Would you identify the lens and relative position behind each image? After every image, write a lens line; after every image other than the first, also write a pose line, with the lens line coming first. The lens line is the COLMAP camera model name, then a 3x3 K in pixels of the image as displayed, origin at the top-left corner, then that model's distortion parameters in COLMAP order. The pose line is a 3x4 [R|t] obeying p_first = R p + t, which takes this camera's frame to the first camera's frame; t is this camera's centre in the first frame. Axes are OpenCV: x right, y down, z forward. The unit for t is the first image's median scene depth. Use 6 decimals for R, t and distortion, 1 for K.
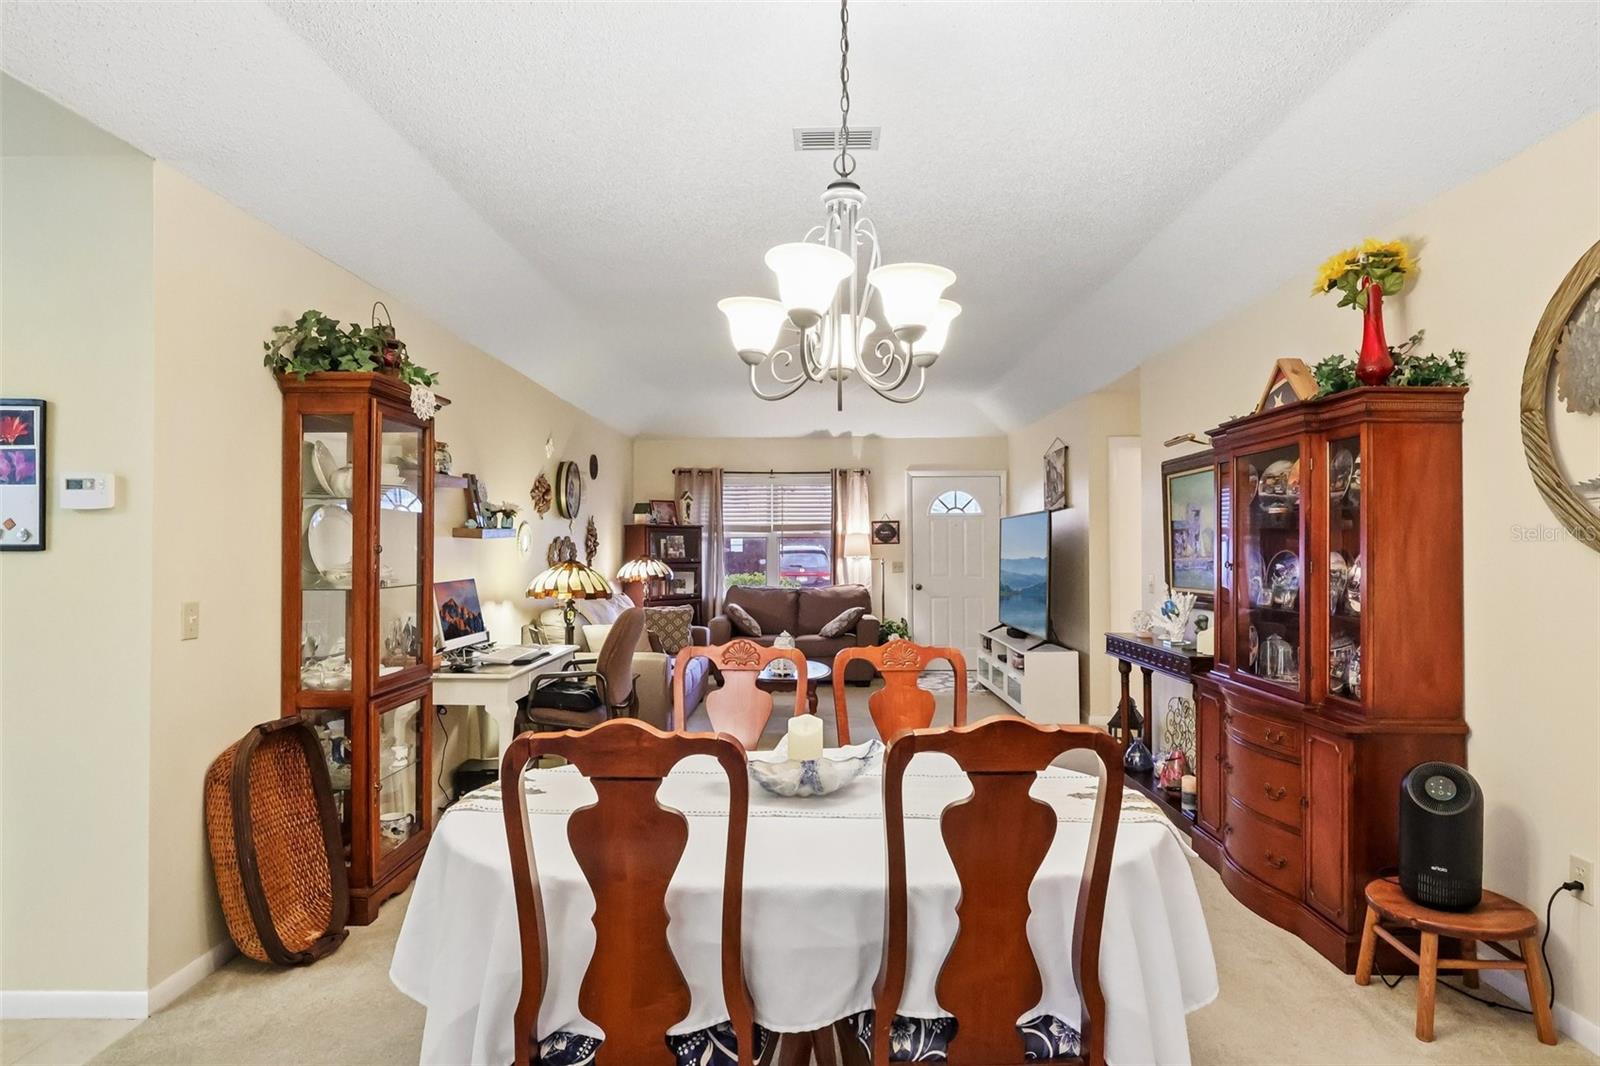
lens RADIAL K [[931.8, 0, 800.0], [0, 931.8, 533.0], [0, 0, 1]] dist [0.007624, 0.002620]
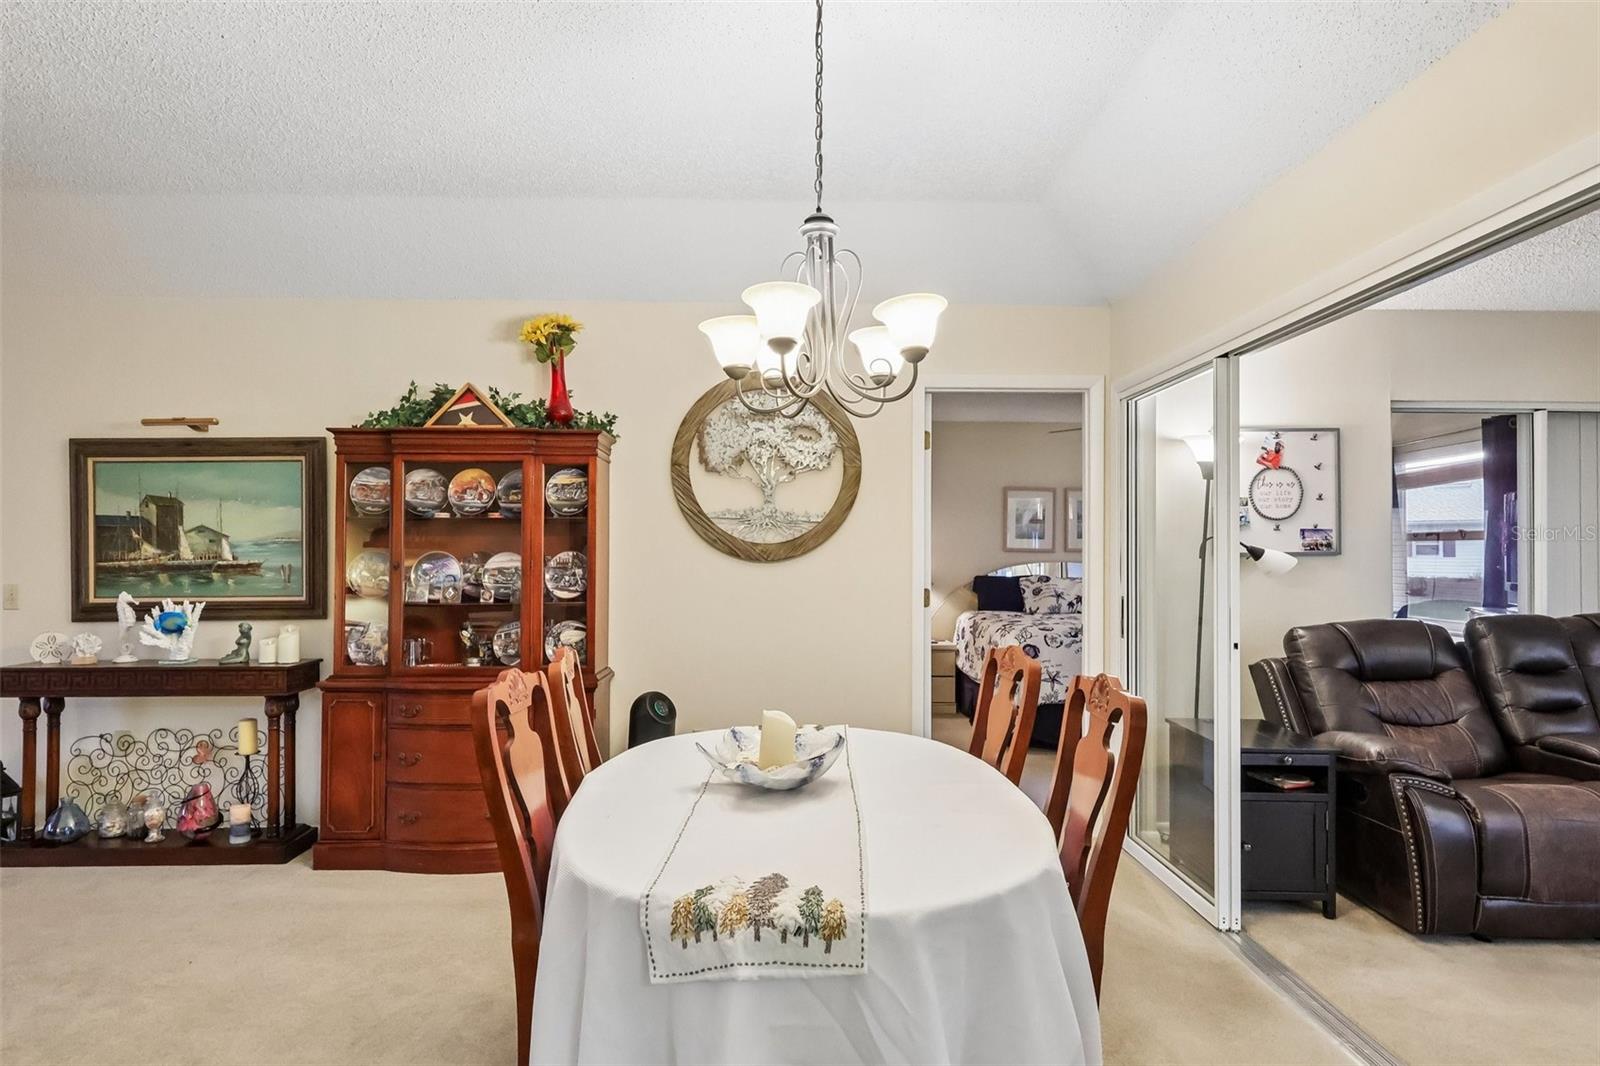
lens RADIAL K [[931.8, 0, 800.0], [0, 931.8, 533.0], [0, 0, 1]] dist [0.007624, 0.002620]
pose [[-0.027441, 0.023419, 0.999349, -0.234806], [-0.018603, 0.999540, -0.023935, 0.006023], [-0.999450, -0.019248, -0.026992, 0.233500]]
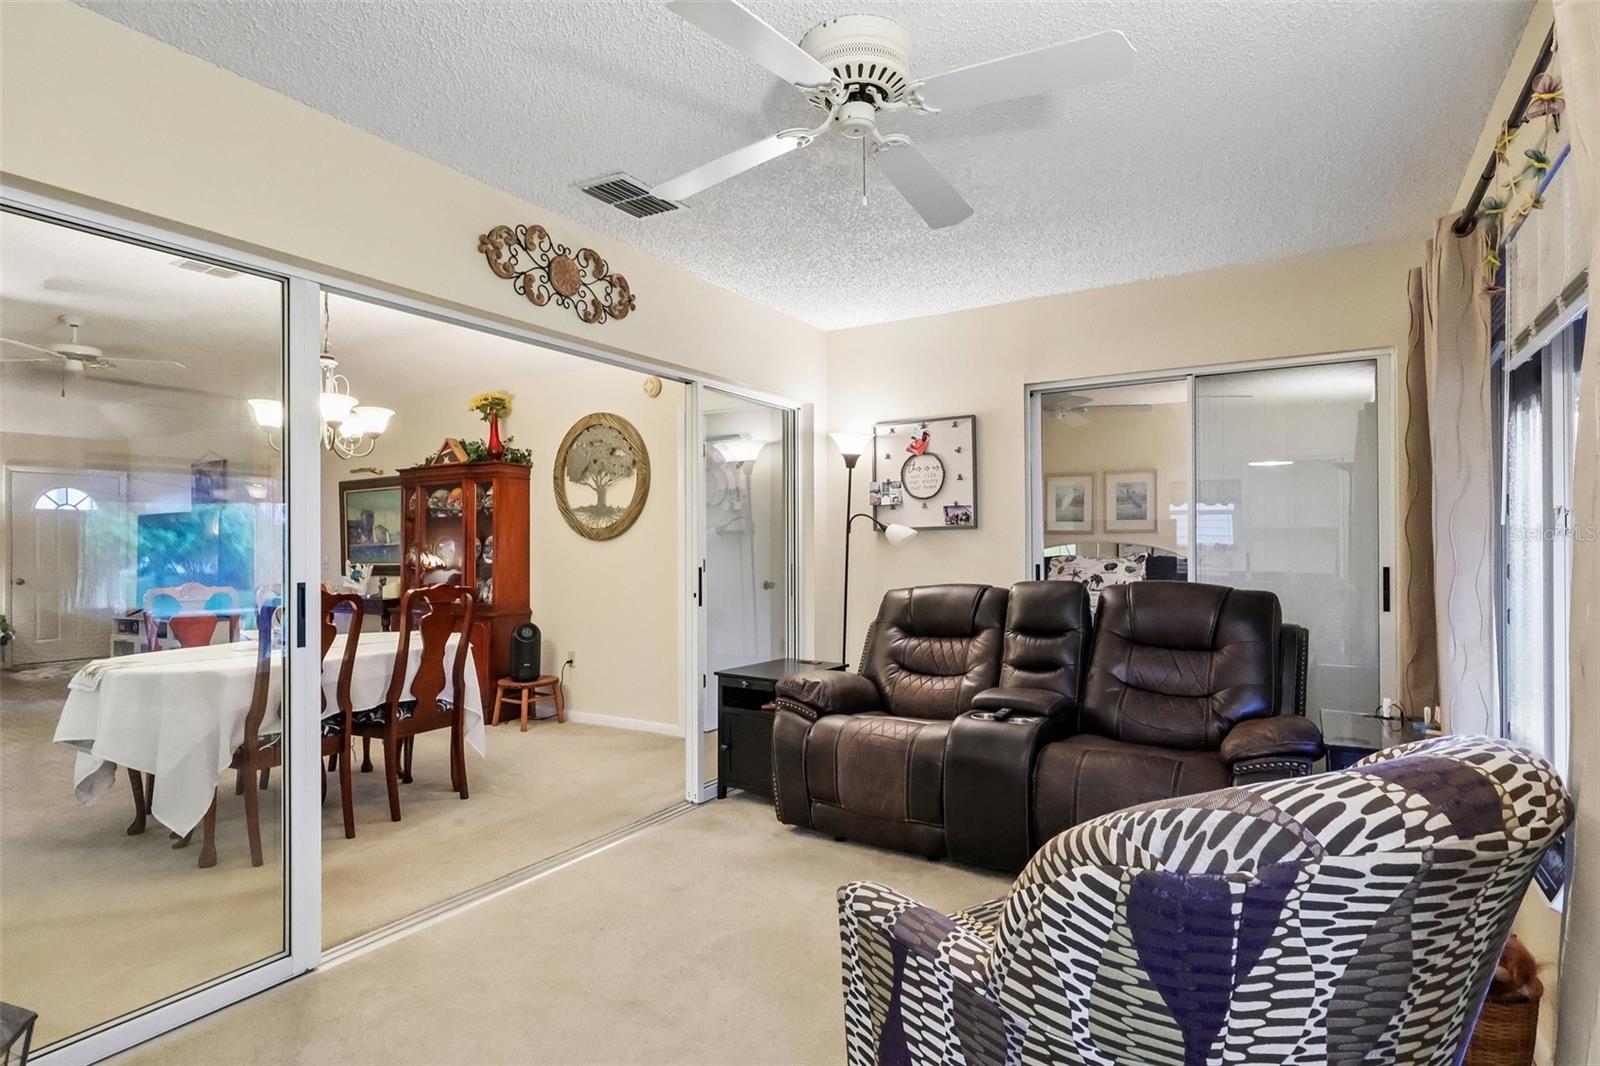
lens RADIAL K [[837.1, 0, 800.0], [0, 837.1, 533.0], [0, 0, 1]] dist [-0.001137, 0.000046]
pose [[0.513861, 0.013906, 0.857761, -0.227395], [-0.008280, 0.999902, -0.011251, 0.009660], [-0.857834, -0.001321, 0.513926, -0.200057]]
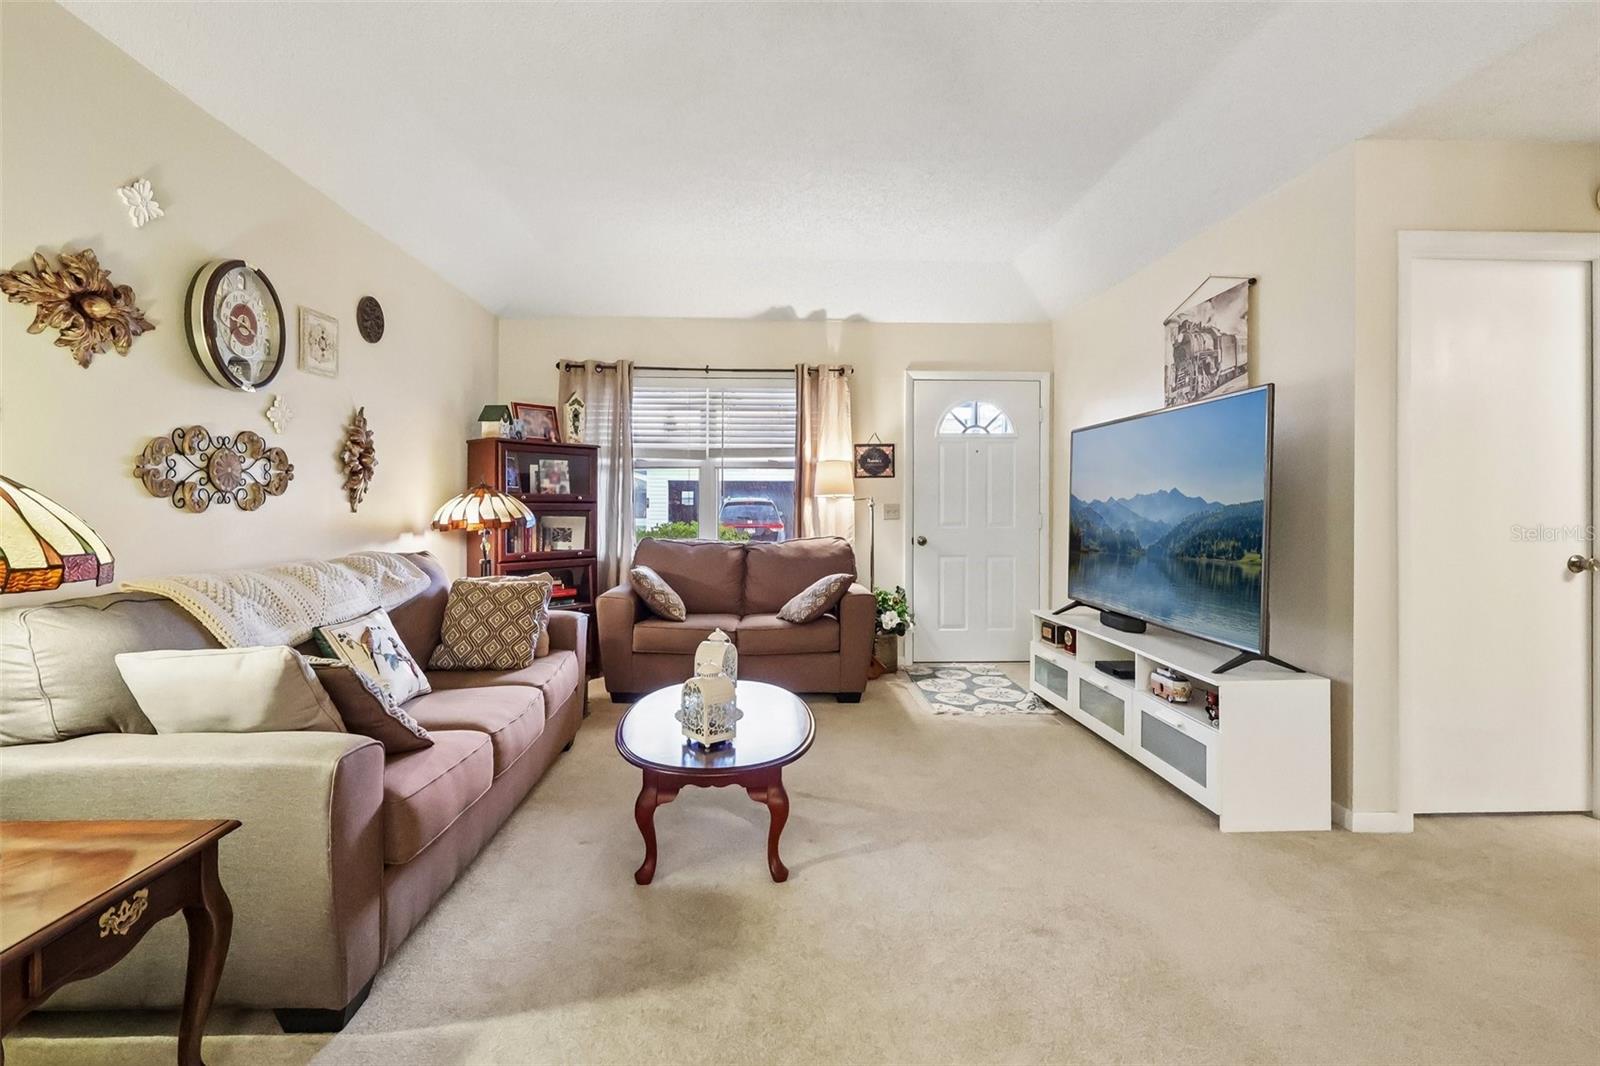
lens RADIAL K [[772.4, 0, 795.8], [0, 772.4, 508.7], [0, 0, 1]] dist [-0.000597, 0.000852]
pose [[0.998073, 0.006191, 0.061739, -0.000370], [-0.007380, 0.999791, 0.019043, 0.025536], [-0.061608, -0.019462, 0.997911, 0.465790]]
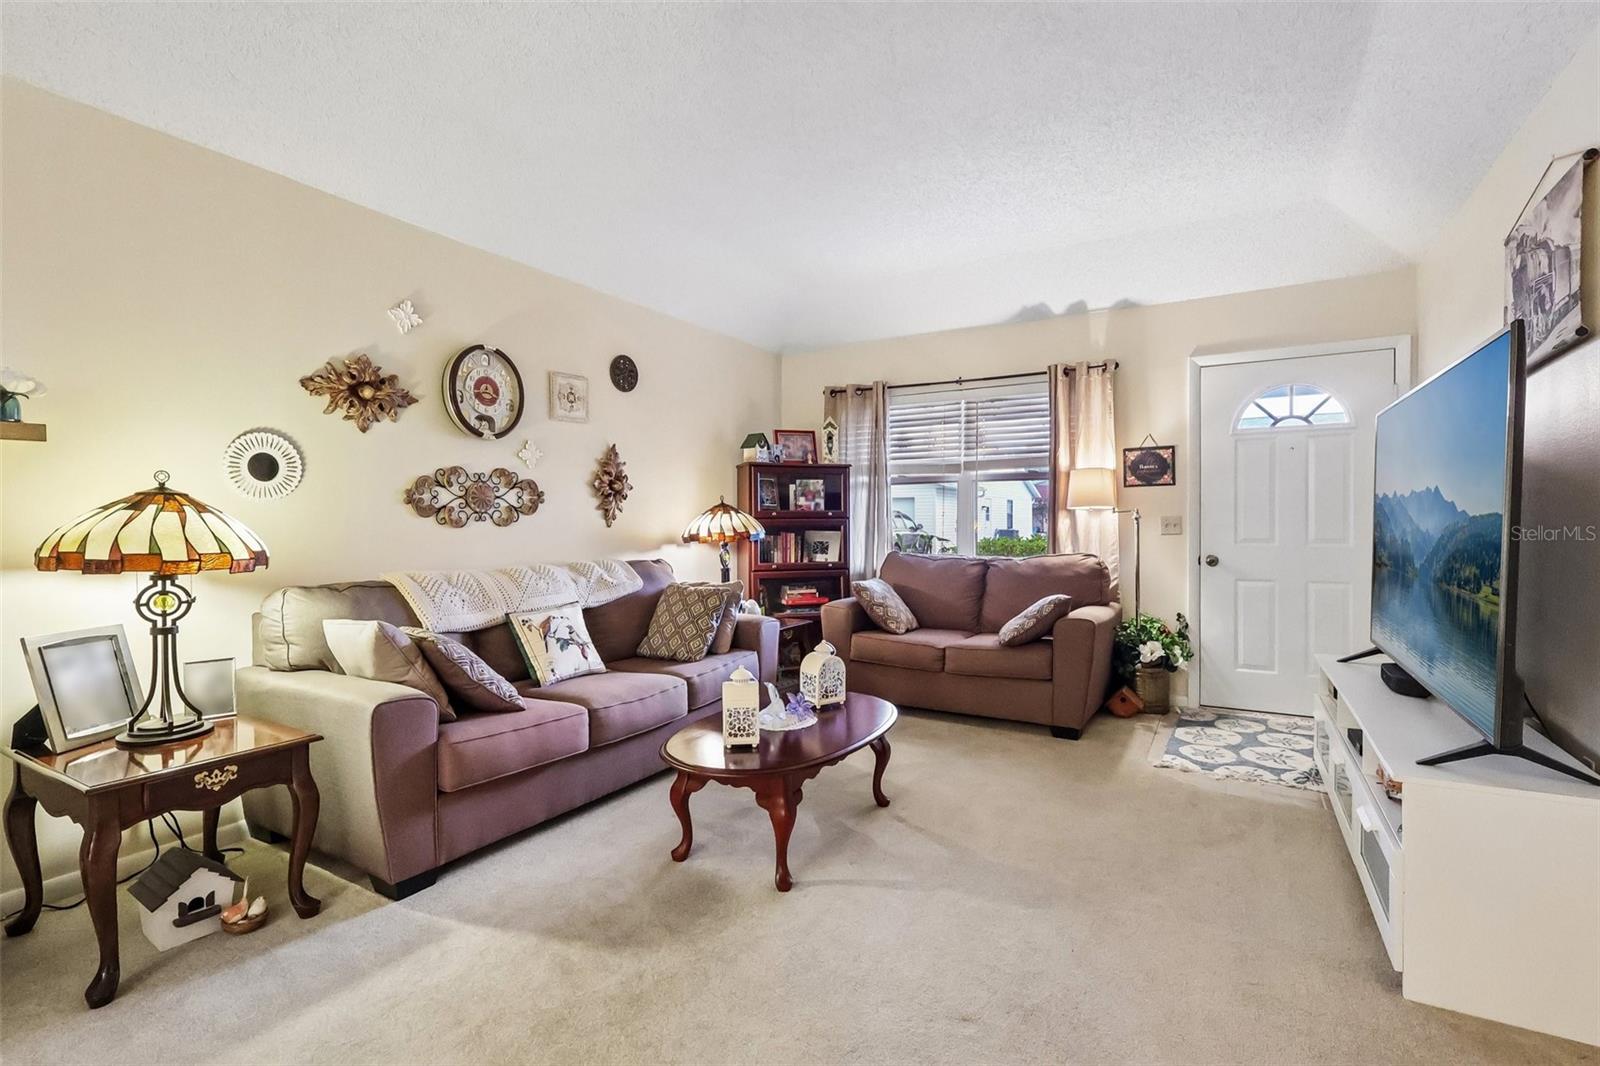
lens RADIAL K [[754.5, 0, 800.0], [0, 754.5, 533.0], [0, 0, 1]] dist [-0.000405, 0.000216]
pose [[0.872001, 0.006931, -0.489456, 0.141244], [0.008946, 0.999507, 0.030092, 0.026494], [0.489423, -0.030619, 0.871509, 0.505864]]
